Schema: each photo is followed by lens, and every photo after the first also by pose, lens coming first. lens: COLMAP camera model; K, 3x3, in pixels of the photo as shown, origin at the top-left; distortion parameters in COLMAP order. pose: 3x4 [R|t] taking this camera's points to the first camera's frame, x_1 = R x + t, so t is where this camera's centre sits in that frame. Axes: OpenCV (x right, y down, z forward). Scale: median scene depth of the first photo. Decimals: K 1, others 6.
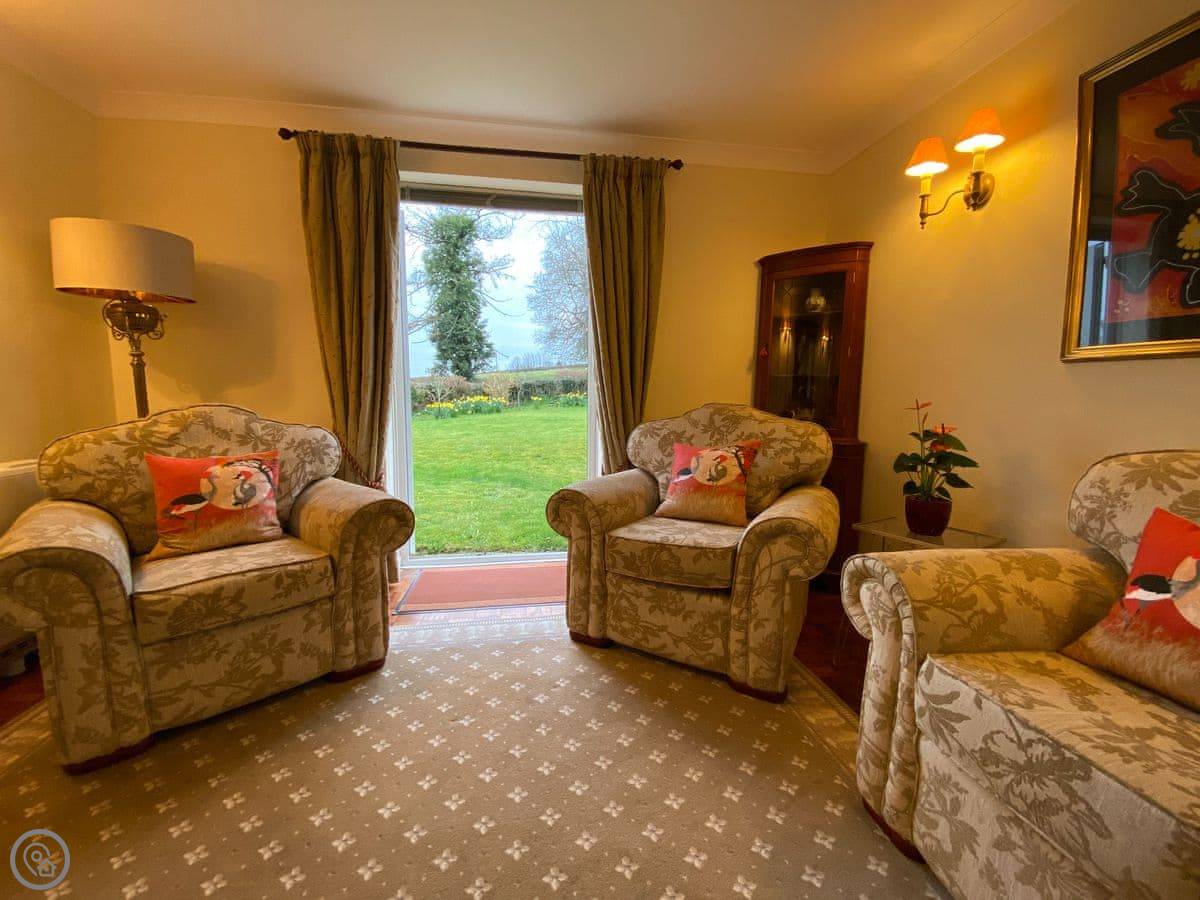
lens RADIAL K [[486.5, 0, 601.9], [0, 486.5, 445.1], [0, 0, 1]] dist [0.058976, -0.041738]
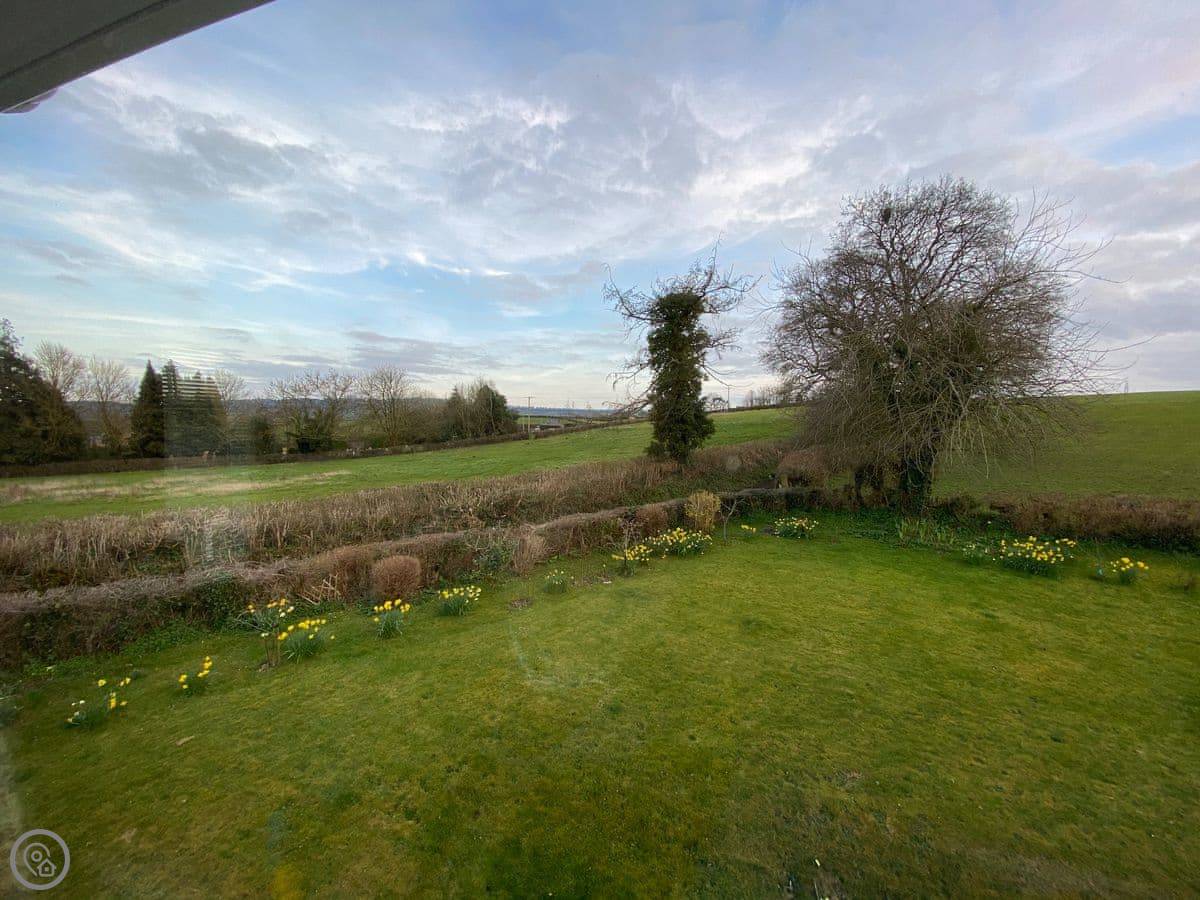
lens RADIAL K [[486.5, 0, 601.9], [0, 486.5, 445.1], [0, 0, 1]] dist [0.058976, -0.041738]
pose [[0.891806, 0.036373, -0.450954, 0.010272], [-0.060872, 0.997346, -0.039936, -0.128683], [0.448305, 0.063066, 0.891653, 0.095048]]
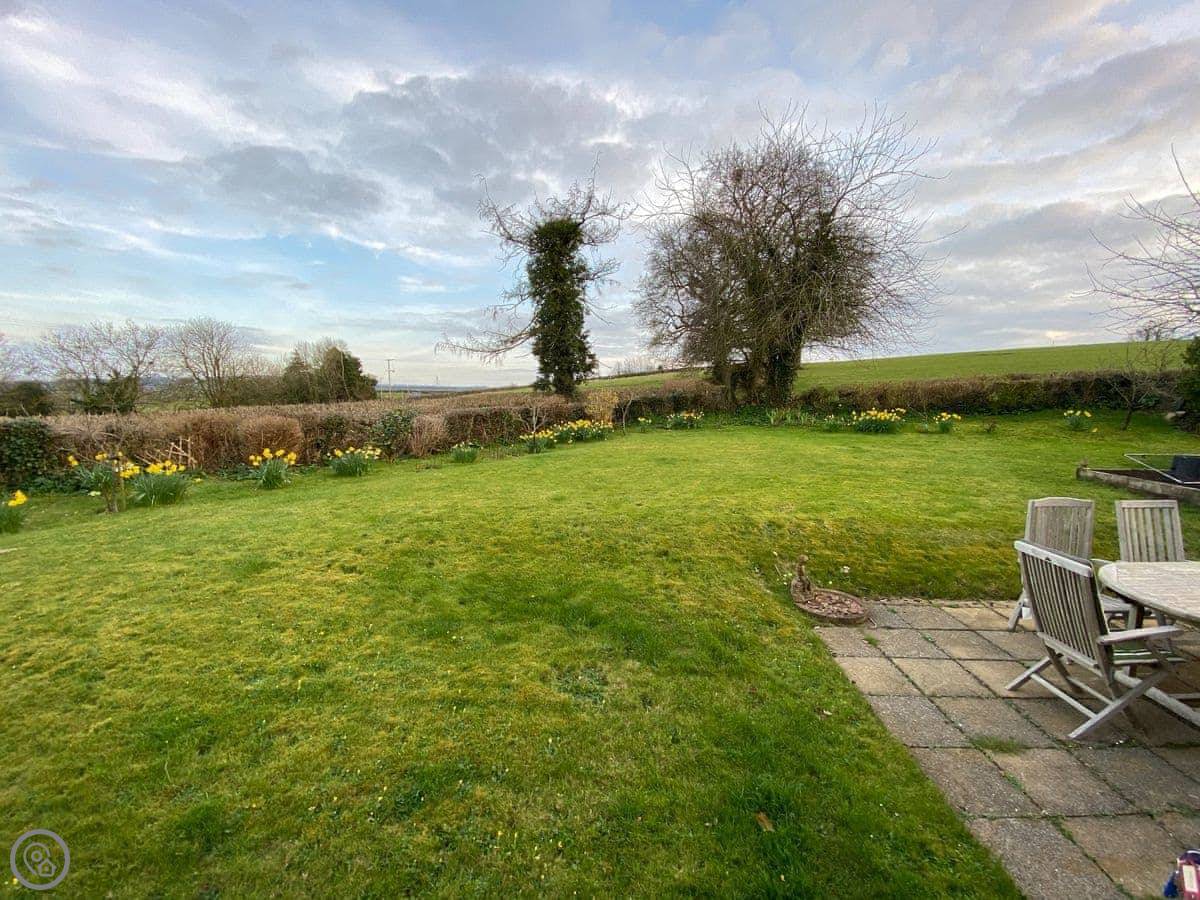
lens RADIAL K [[488.3, 0, 600.4], [0, 488.3, 448.7], [0, 0, 1]] dist [0.031931, -0.022626]
pose [[0.978422, 0.011056, -0.206319, -0.022450], [-0.011298, 0.999936, 0.000002, -0.031351], [0.206306, 0.002329, 0.978485, 0.099384]]
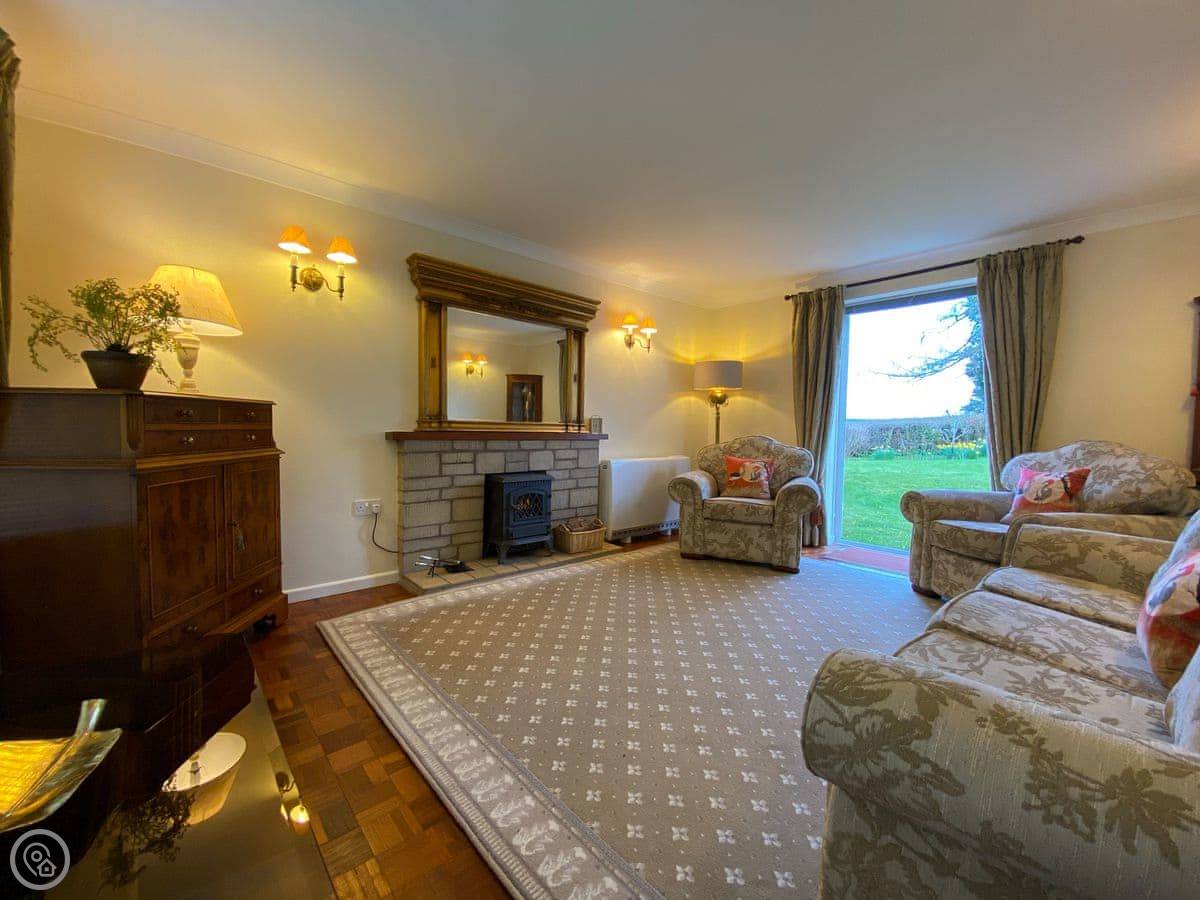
lens RADIAL K [[488.3, 0, 600.4], [0, 488.3, 448.7], [0, 0, 1]] dist [0.031931, -0.022626]
pose [[0.547875, 0.035068, -0.835825, 0.050080], [-0.095870, 0.995170, -0.021088, 0.006005], [0.831049, 0.091684, 0.548591, -0.051934]]
